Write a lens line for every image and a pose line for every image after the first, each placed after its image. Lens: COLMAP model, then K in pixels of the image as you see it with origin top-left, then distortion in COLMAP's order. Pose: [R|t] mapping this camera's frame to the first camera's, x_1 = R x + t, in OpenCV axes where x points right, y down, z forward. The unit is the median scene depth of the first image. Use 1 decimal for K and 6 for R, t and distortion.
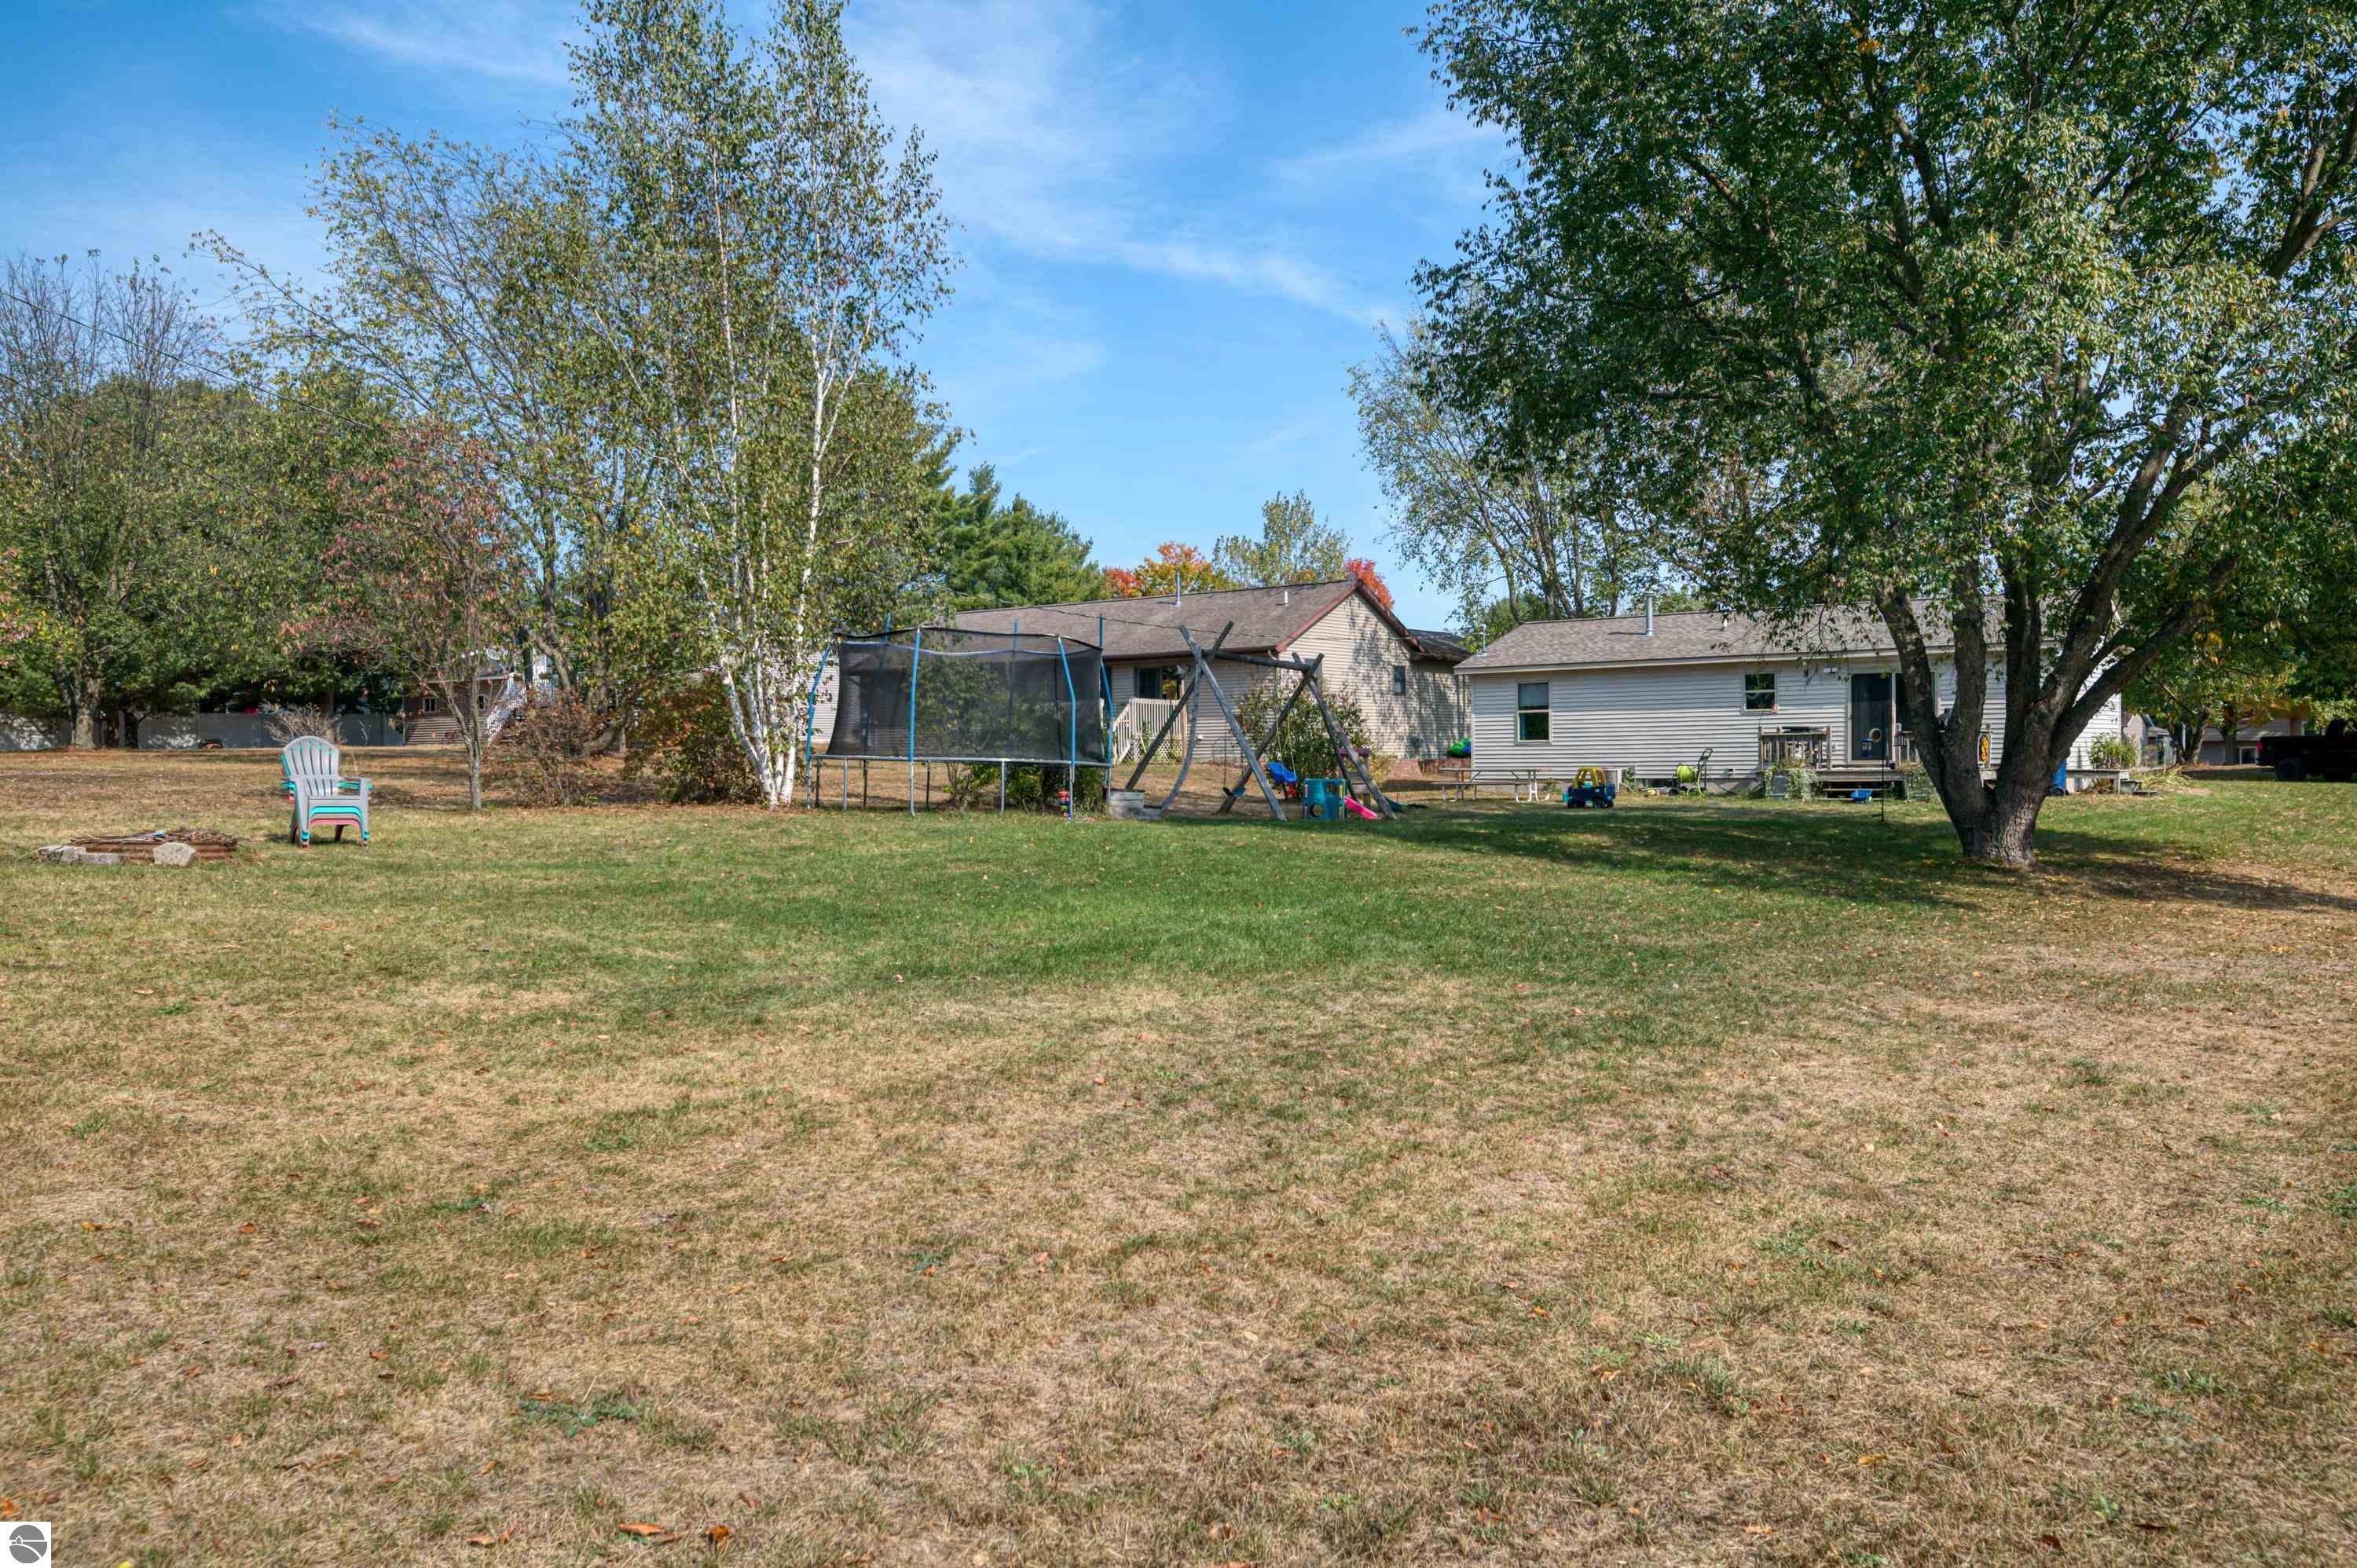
lens RADIAL K [[1798.0, 0, 1178.5], [0, 1798.0, 784.0], [0, 0, 1]] dist [0.030523, 0.003737]
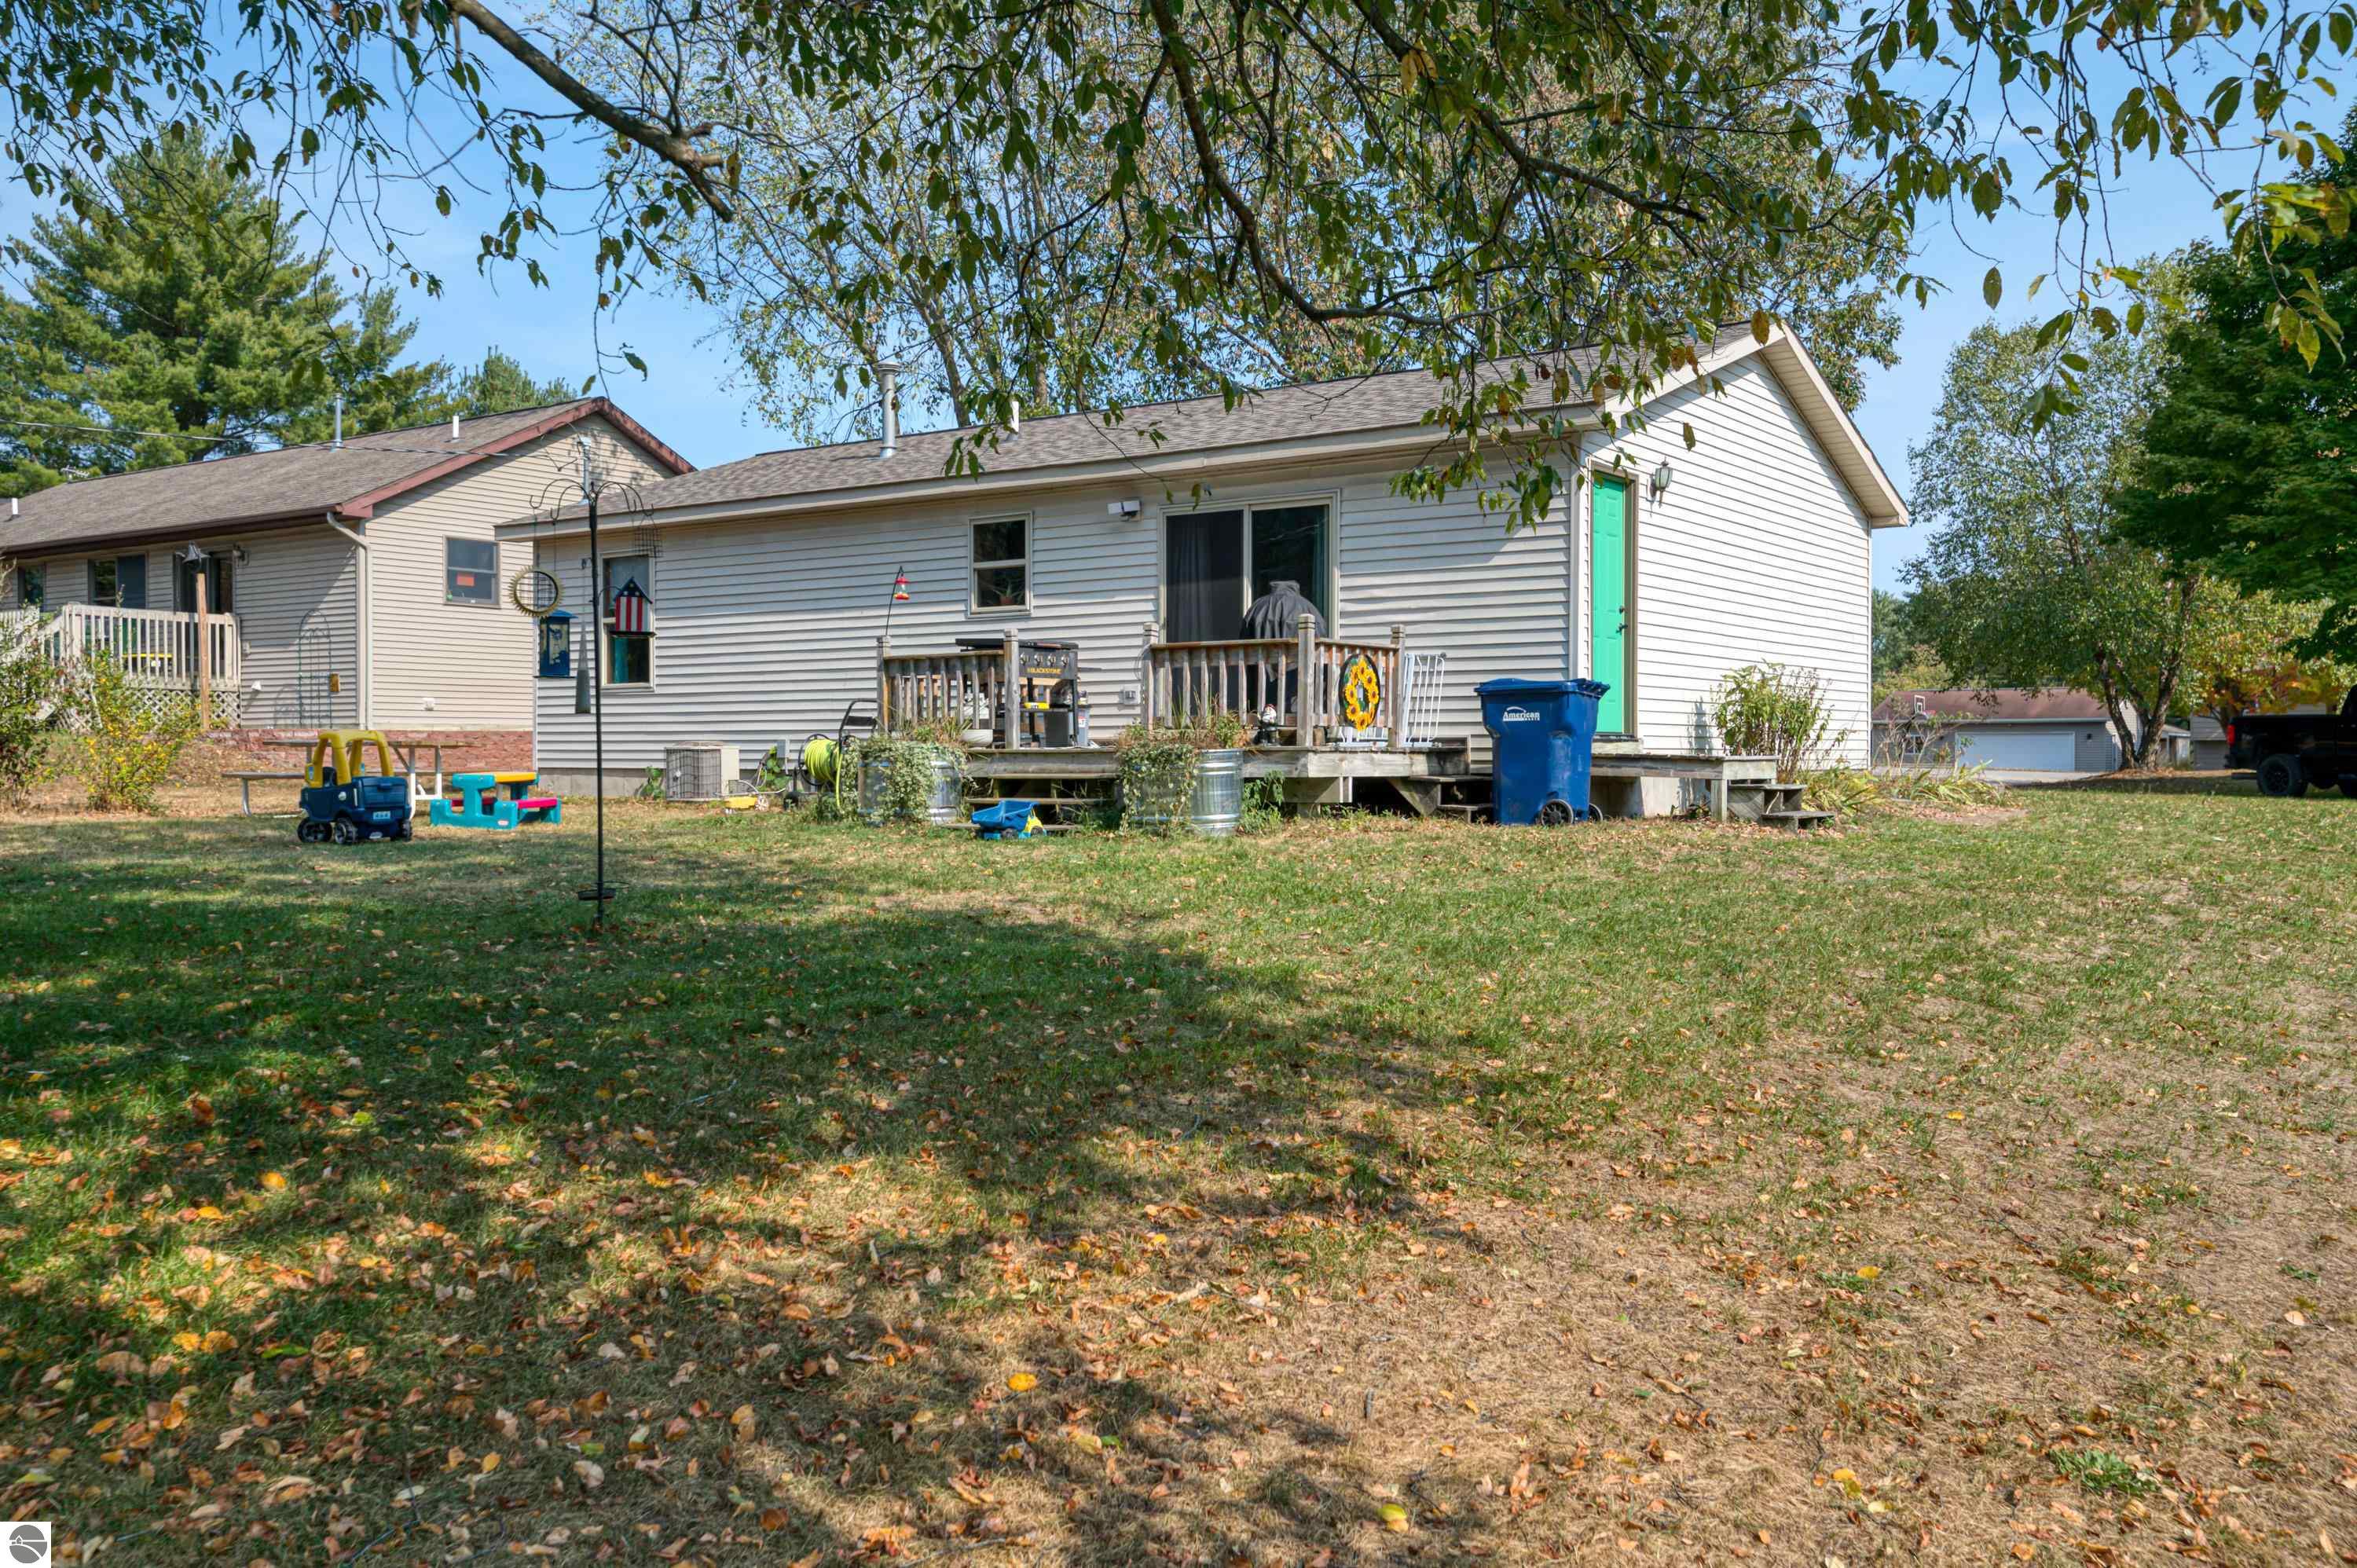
lens RADIAL K [[1959.0, 0, 1178.5], [0, 1959.0, 784.0], [0, 0, 1]] dist [0.032166, 0.010574]
pose [[0.999817, 0.012547, 0.014463, 0.358316], [-0.012488, 0.999913, -0.004186, 0.001264], [-0.014514, 0.004005, 0.999887, 0.546944]]
